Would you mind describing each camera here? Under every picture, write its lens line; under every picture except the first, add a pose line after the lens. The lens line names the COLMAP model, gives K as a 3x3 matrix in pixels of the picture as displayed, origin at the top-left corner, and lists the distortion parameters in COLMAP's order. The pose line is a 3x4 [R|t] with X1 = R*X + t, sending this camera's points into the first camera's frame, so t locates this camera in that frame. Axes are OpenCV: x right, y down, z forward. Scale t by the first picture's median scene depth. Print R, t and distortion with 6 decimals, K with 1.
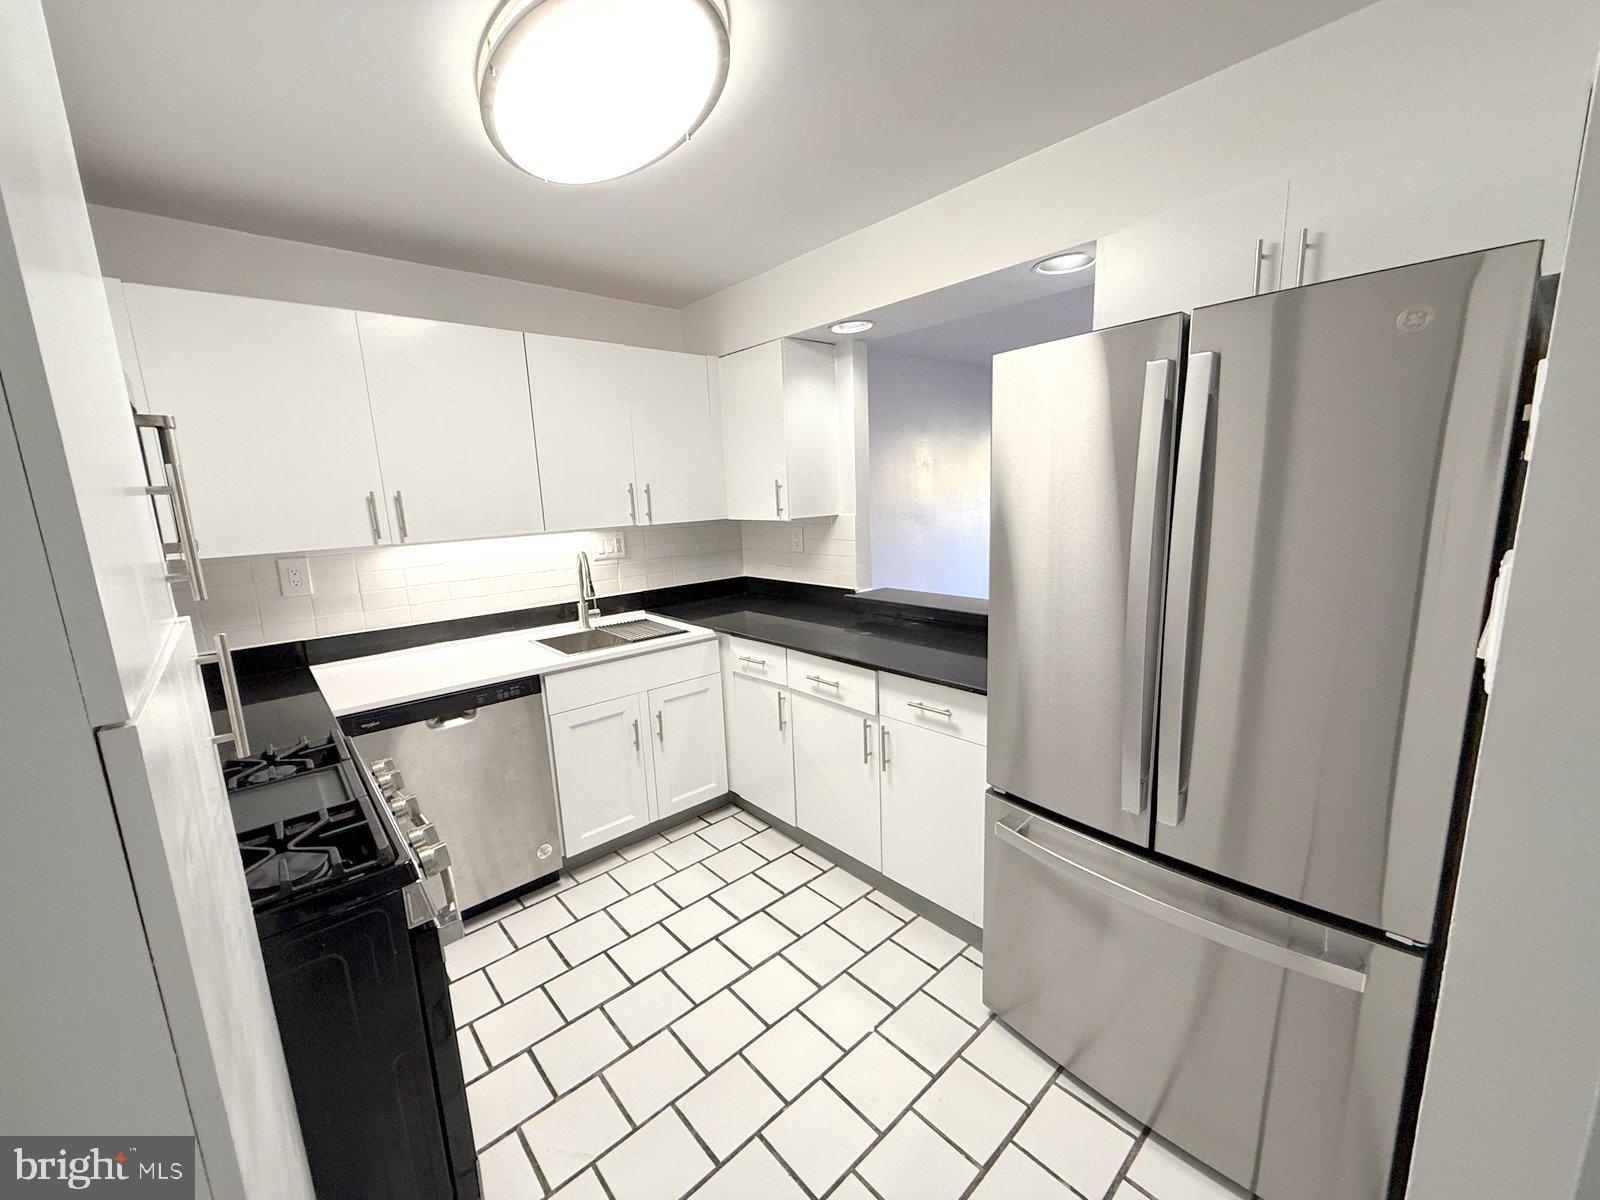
lens RADIAL K [[633.8, 0, 798.6], [0, 633.8, 604.1], [0, 0, 1]] dist [0.000257, -0.000132]
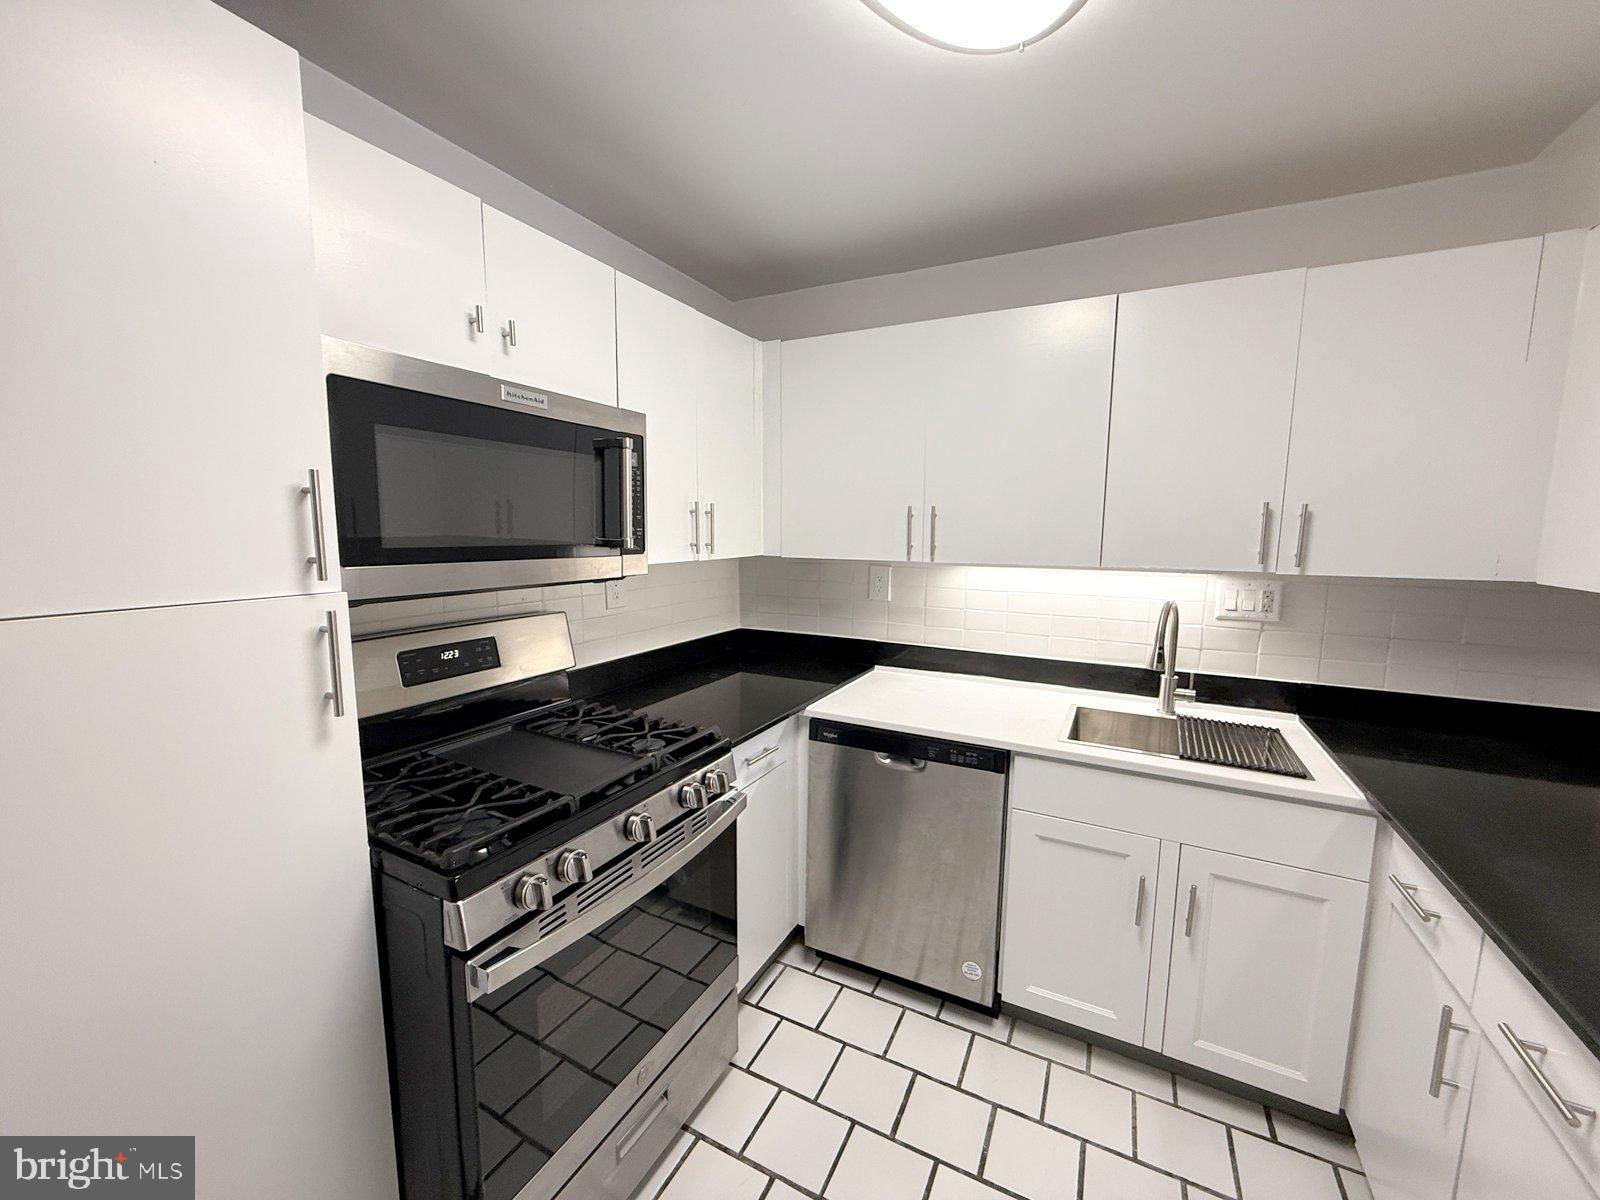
lens RADIAL K [[633.8, 0, 802.1], [0, 633.8, 603.7], [0, 0, 1]] dist [0.000257, -0.000132]
pose [[0.360546, 0.158925, -0.919102, 0.147222], [-0.189841, 0.977255, 0.094510, -0.073278], [0.913218, 0.140409, 0.382516, 0.398946]]
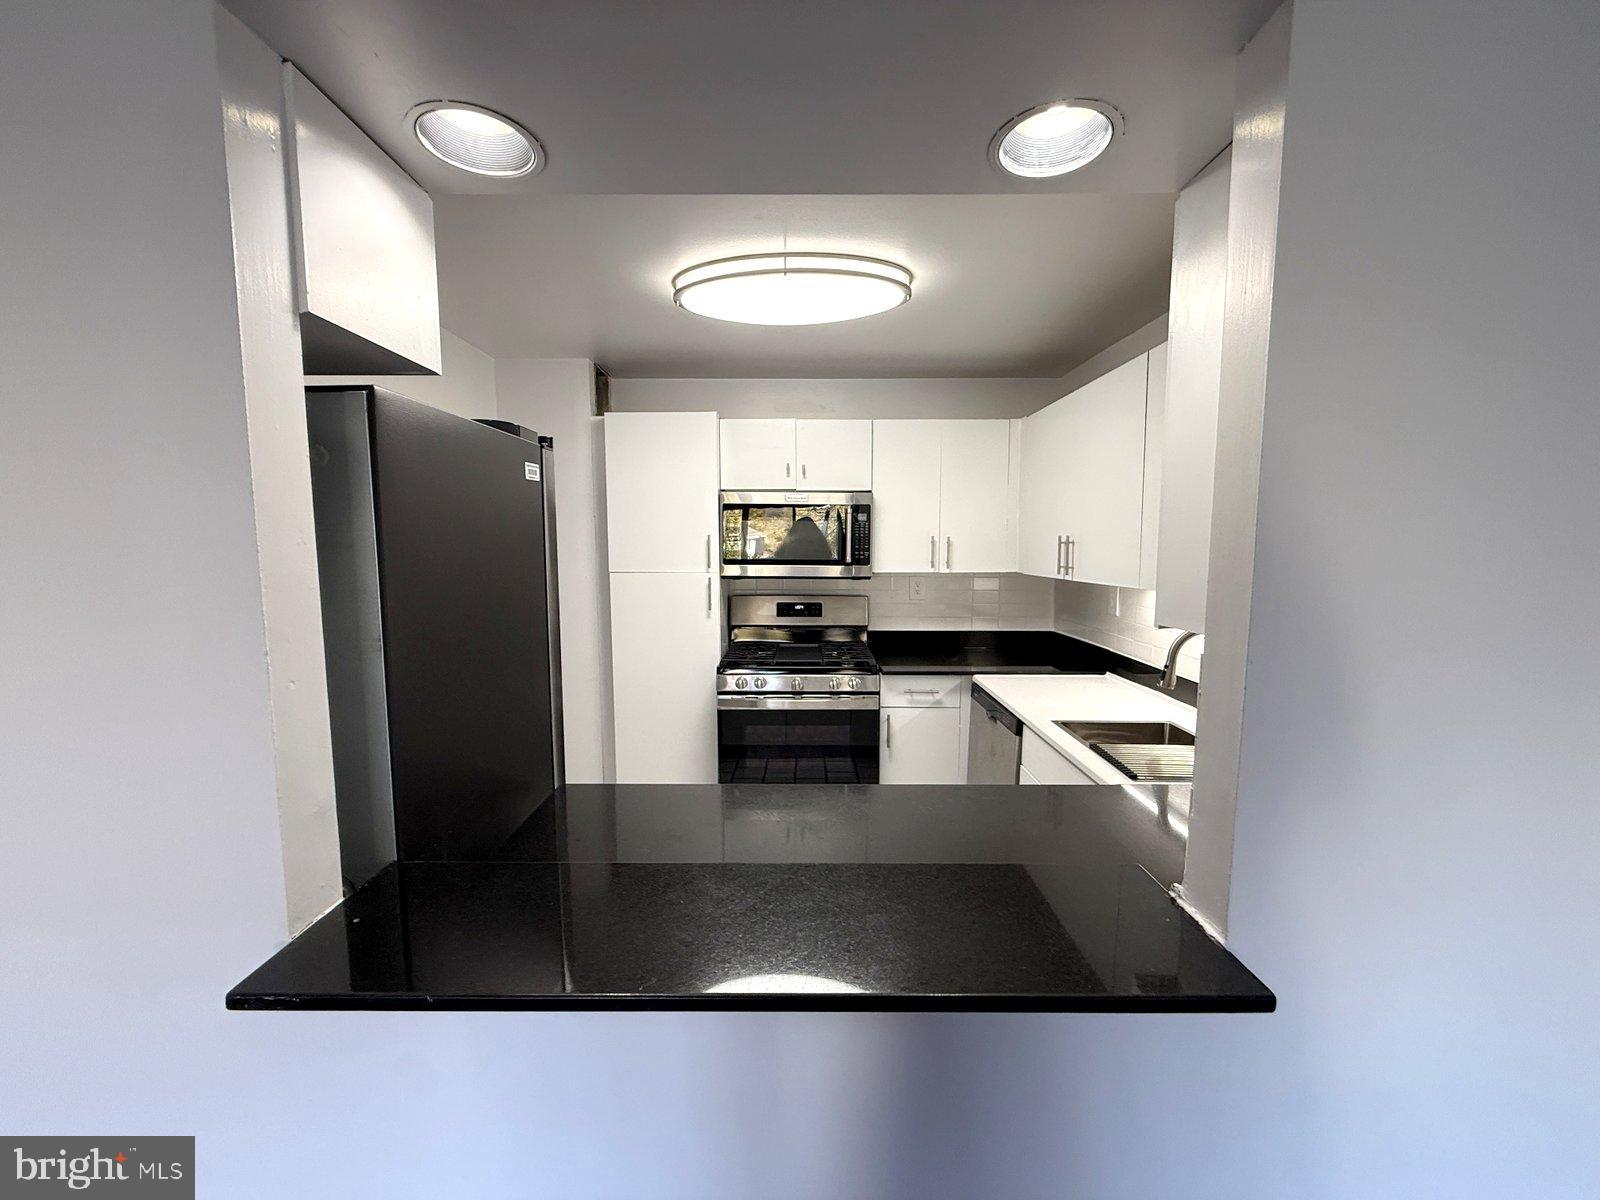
lens RADIAL K [[633.8, 0, 799.3], [0, 633.8, 605.8], [0, 0, 1]] dist [0.000257, -0.000132]
pose [[-0.684676, 0.111078, -0.720334, 0.254219], [-0.098081, 0.965287, 0.242076, -0.128353], [0.722218, 0.236394, -0.650014, 0.667331]]
